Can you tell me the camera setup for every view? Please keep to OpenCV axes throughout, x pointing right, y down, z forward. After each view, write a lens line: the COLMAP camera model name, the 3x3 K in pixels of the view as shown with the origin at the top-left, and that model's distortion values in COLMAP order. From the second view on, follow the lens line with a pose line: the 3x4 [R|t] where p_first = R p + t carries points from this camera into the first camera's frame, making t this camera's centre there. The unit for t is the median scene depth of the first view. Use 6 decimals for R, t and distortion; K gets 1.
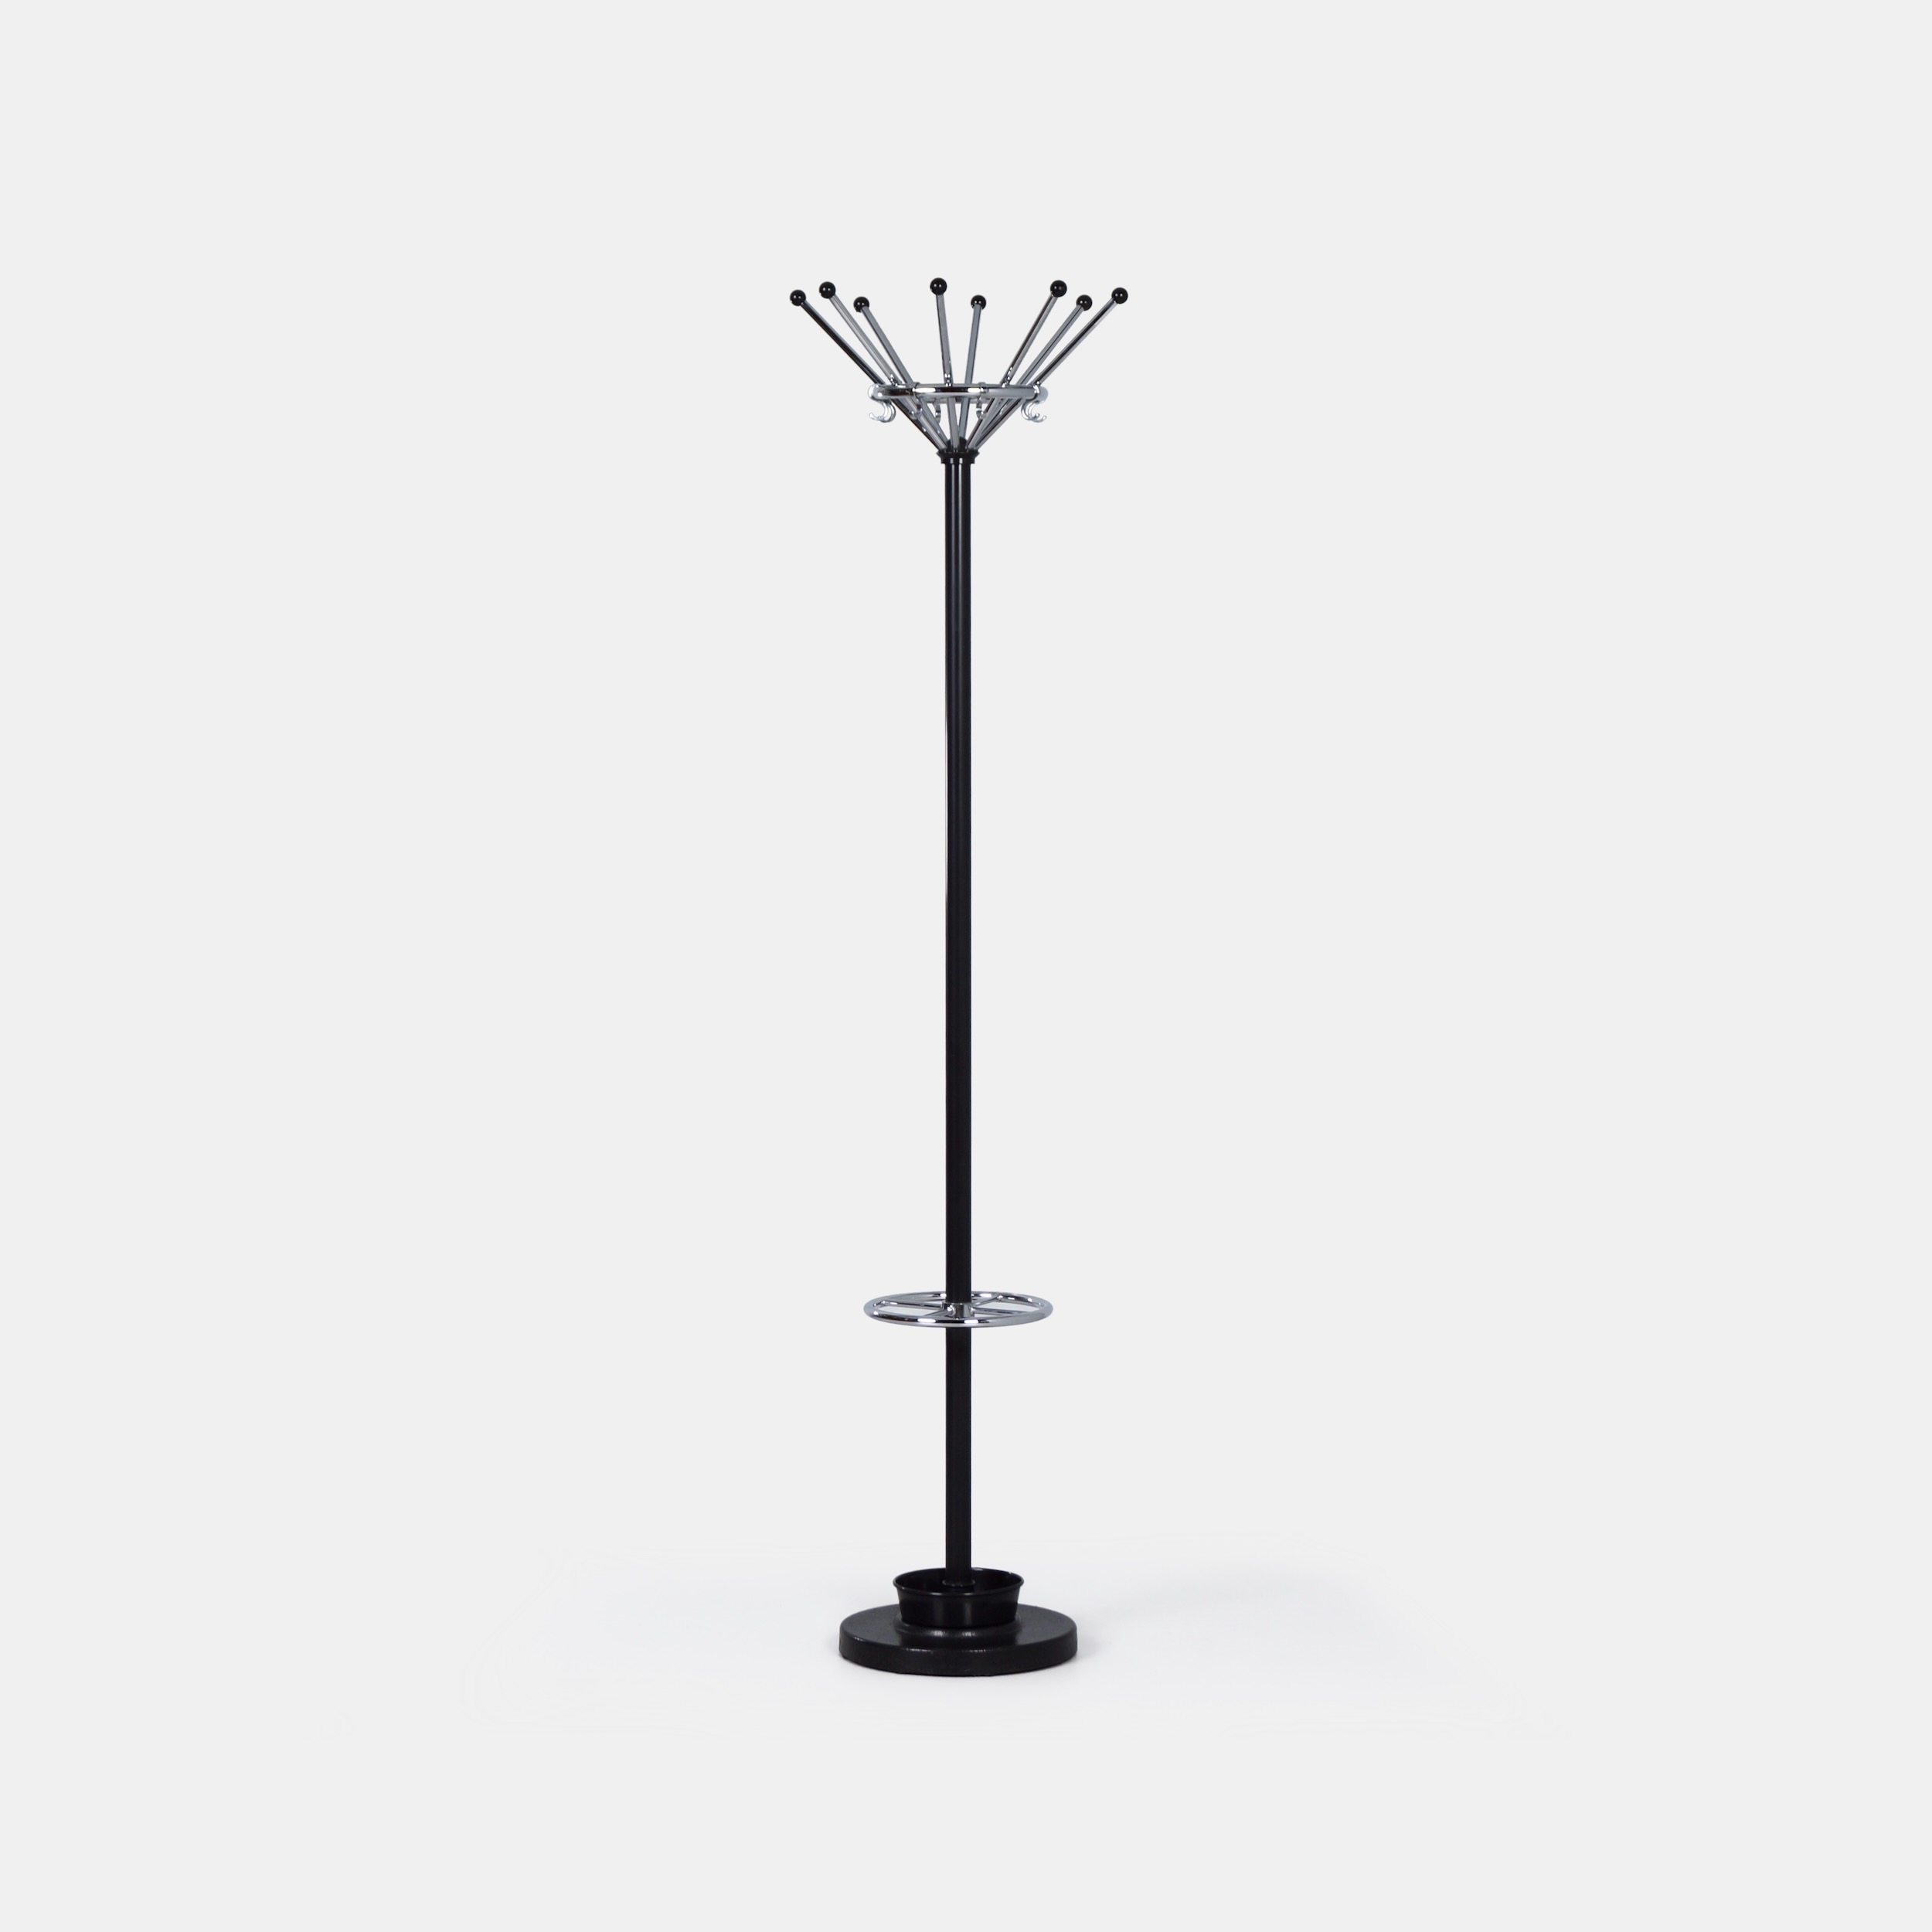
lens RADIAL K [[5712.2, 0, 960.8], [0, 5712.2, 966.0], [0, 0, 1]] dist [0.065218, 0.000000]
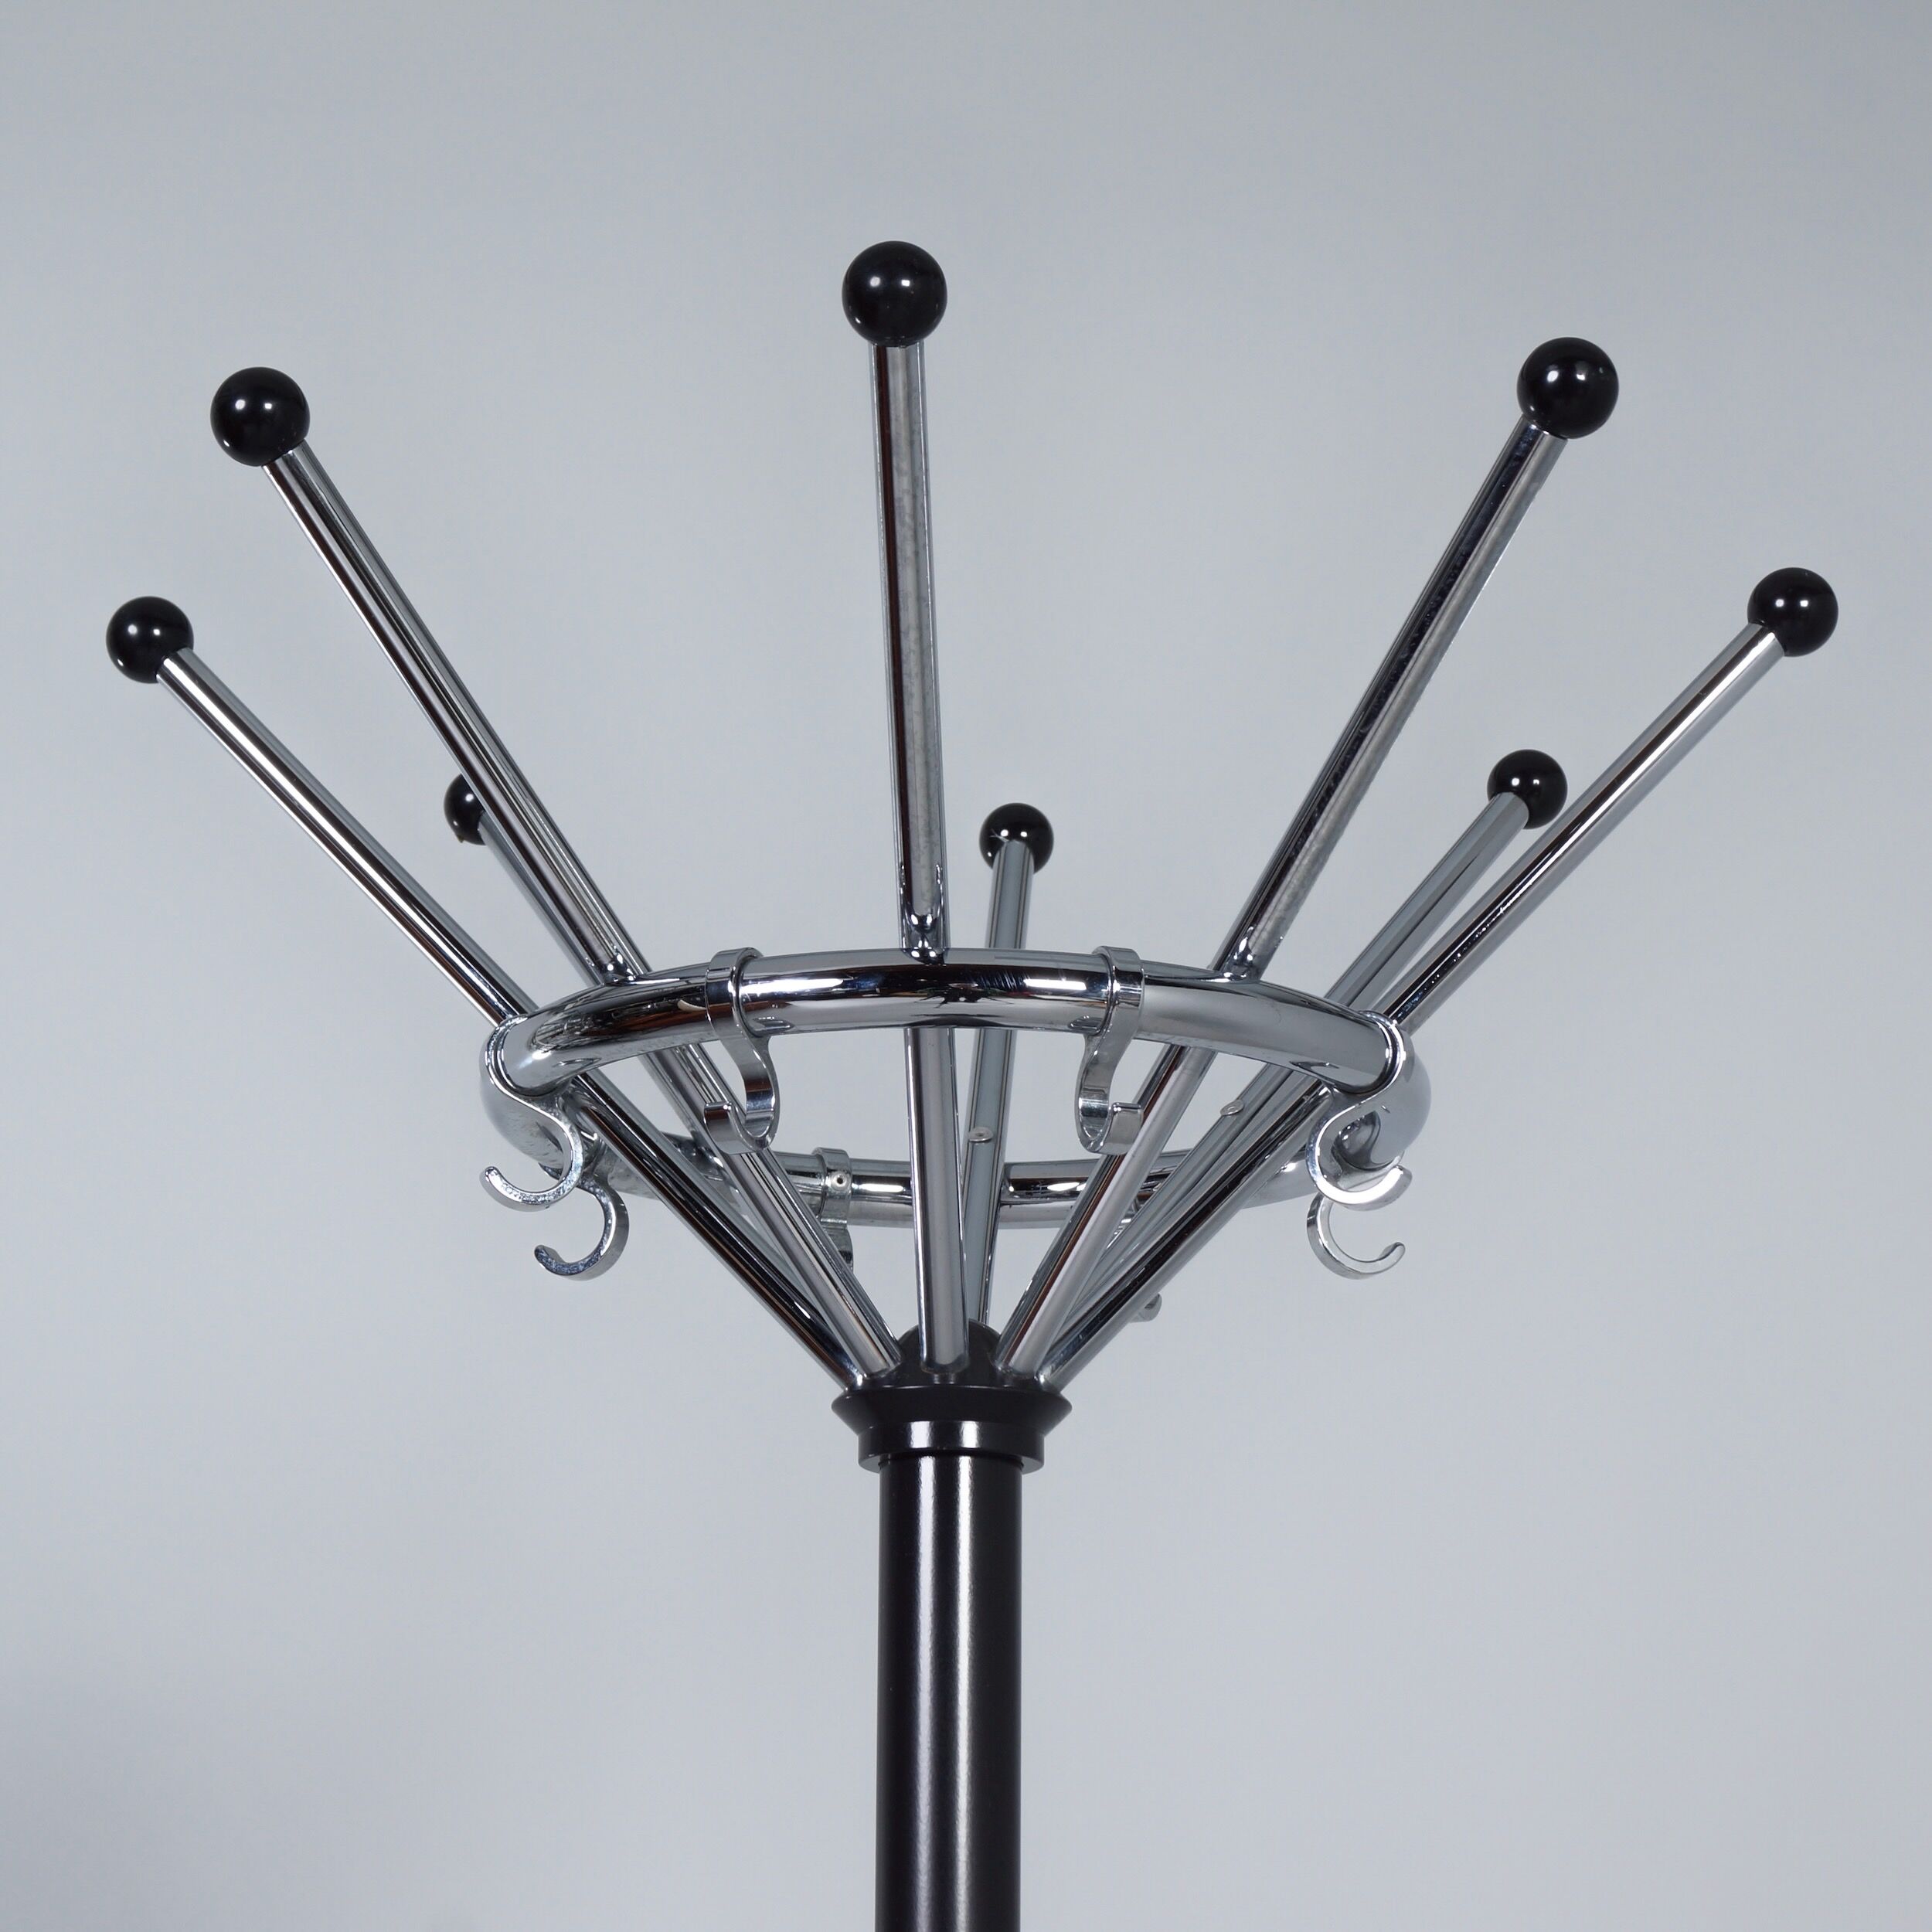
lens RADIAL K [[4798.7, 0, 963.6], [0, 4798.7, 980.6], [0, 0, 1]] dist [-0.030003, 0.000000]
pose [[0.998708, 0.022228, 0.045698, -0.007627], [-0.006681, 0.948895, -0.315521, -0.053422], [-0.050376, 0.314808, 0.947818, 0.848296]]
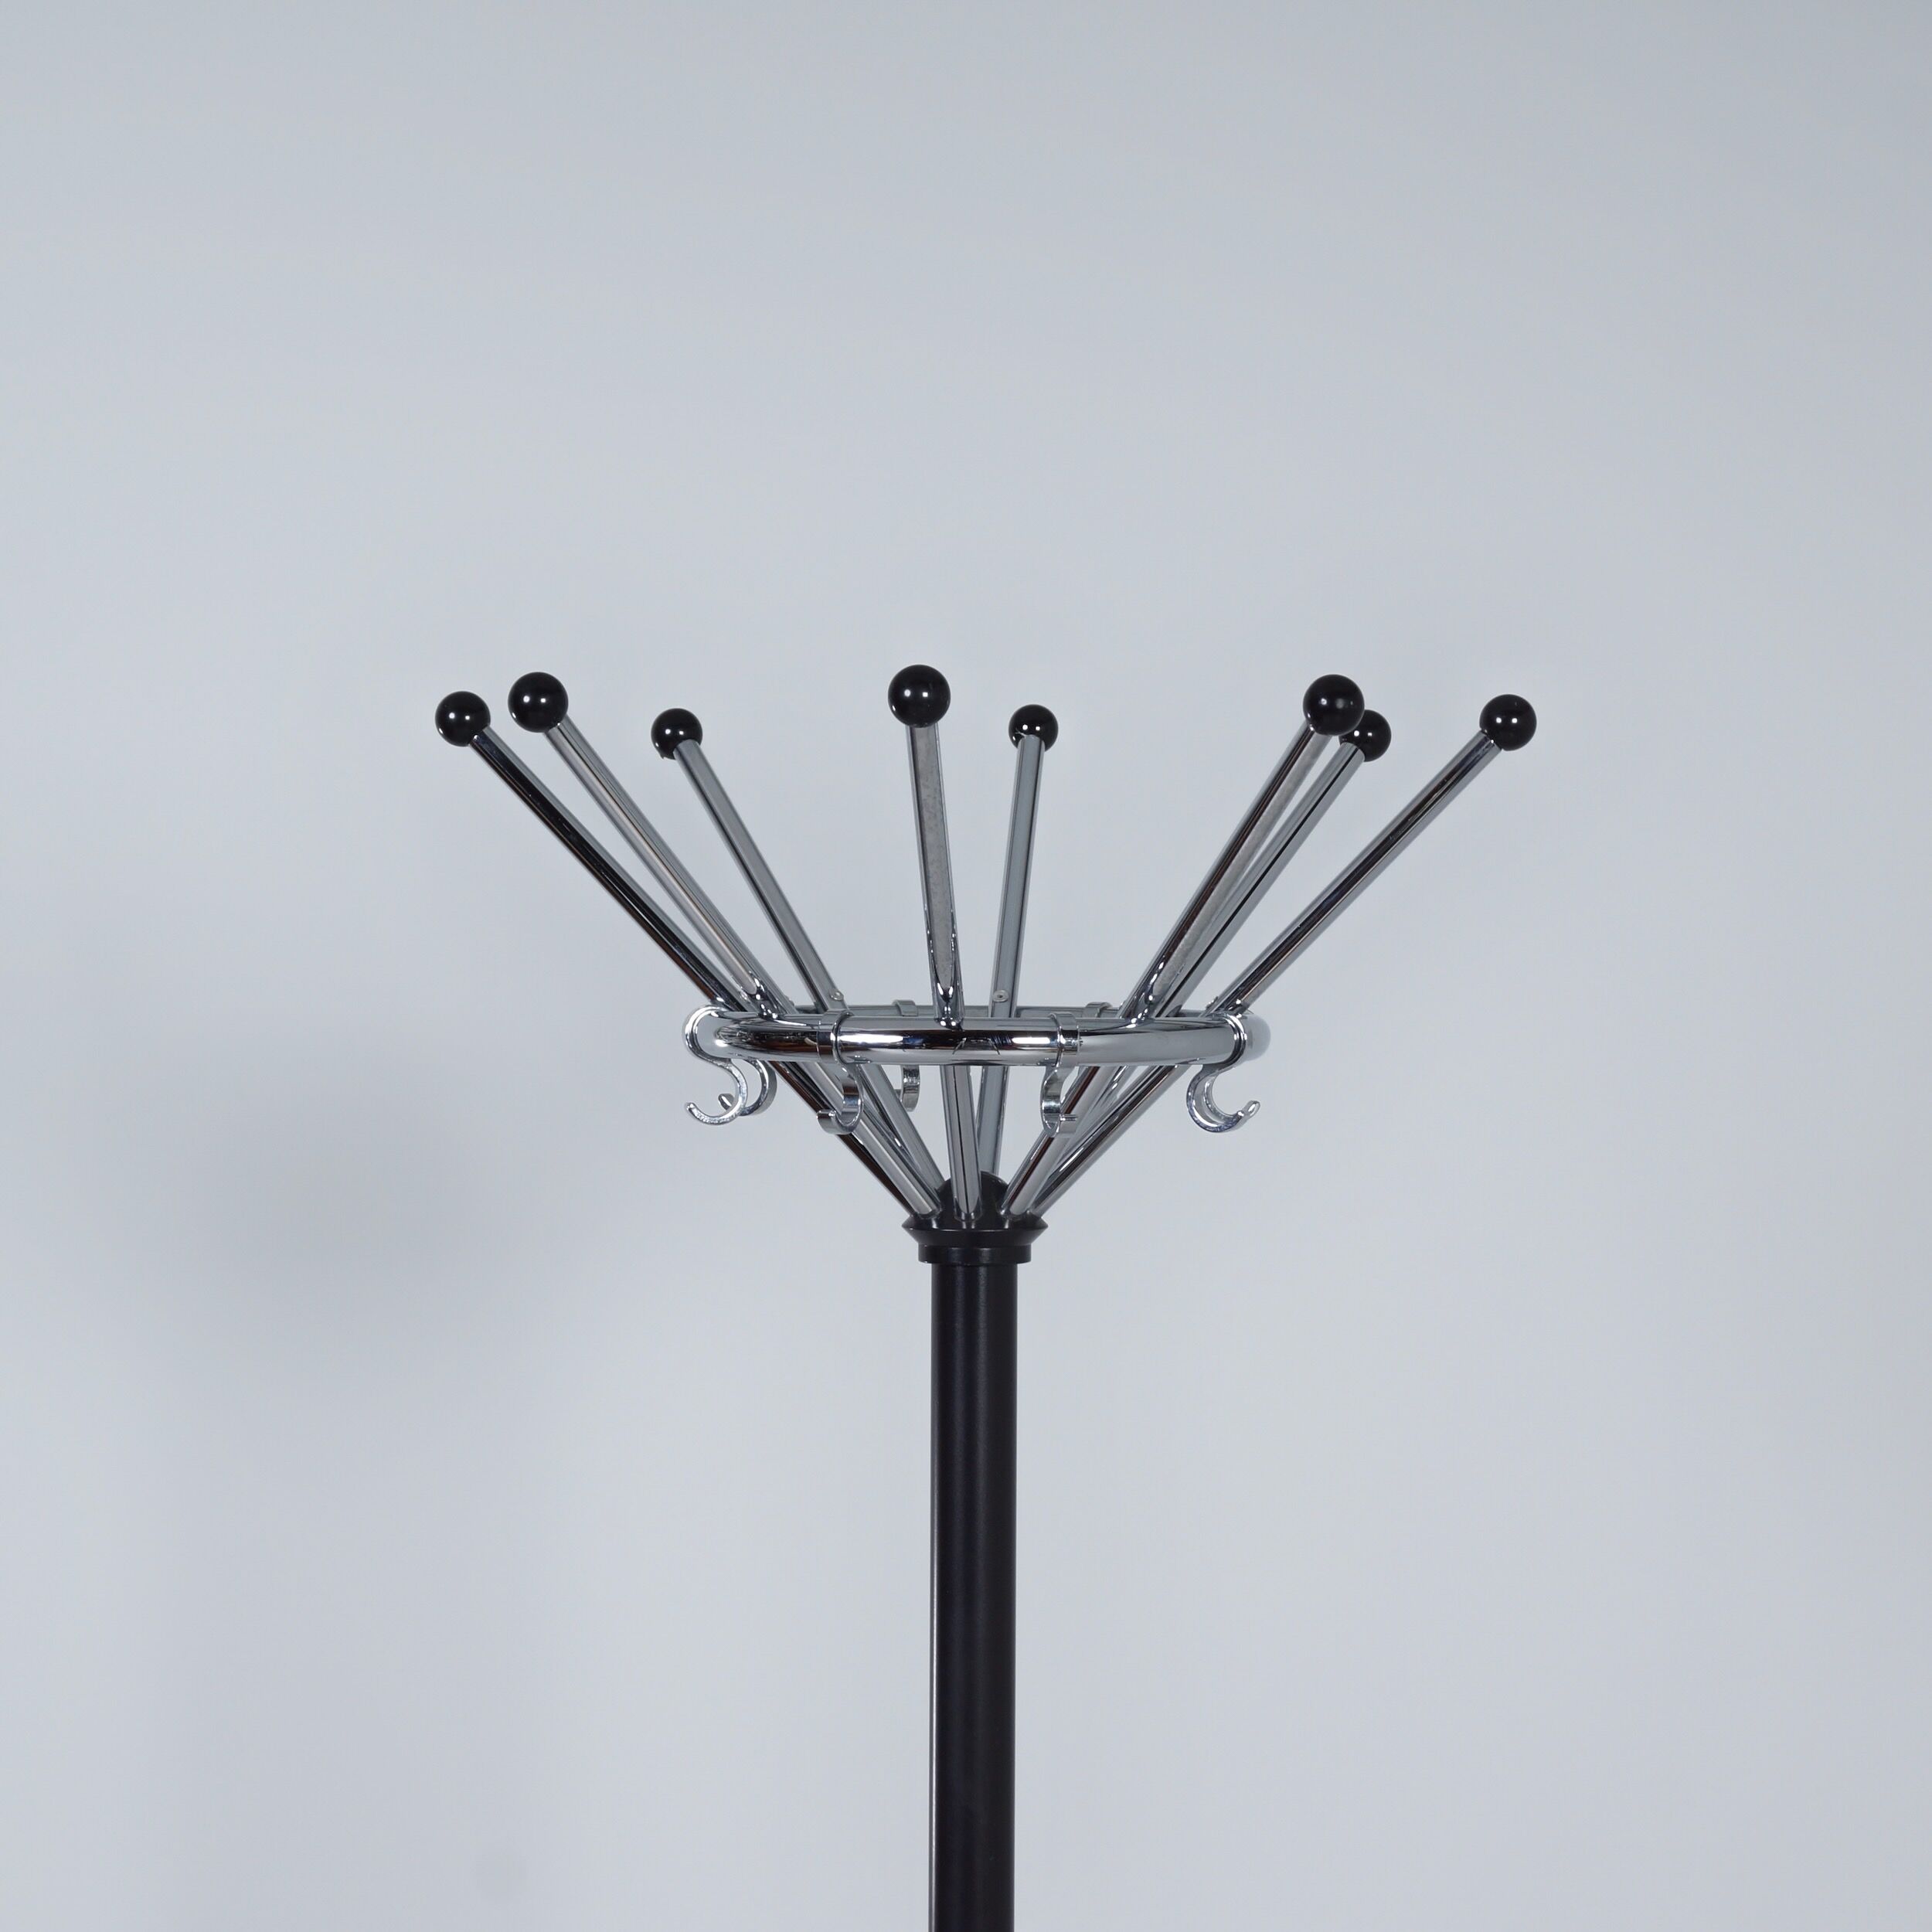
lens RADIAL K [[4798.7, 0, 974.6], [0, 4798.7, 961.5], [0, 0, 1]] dist [-0.030003, 0.000000]
pose [[0.999890, 0.006174, 0.013520, -0.004122], [-0.005540, 0.998905, -0.046445, -0.092161], [-0.013792, 0.046365, 0.998829, 0.743112]]
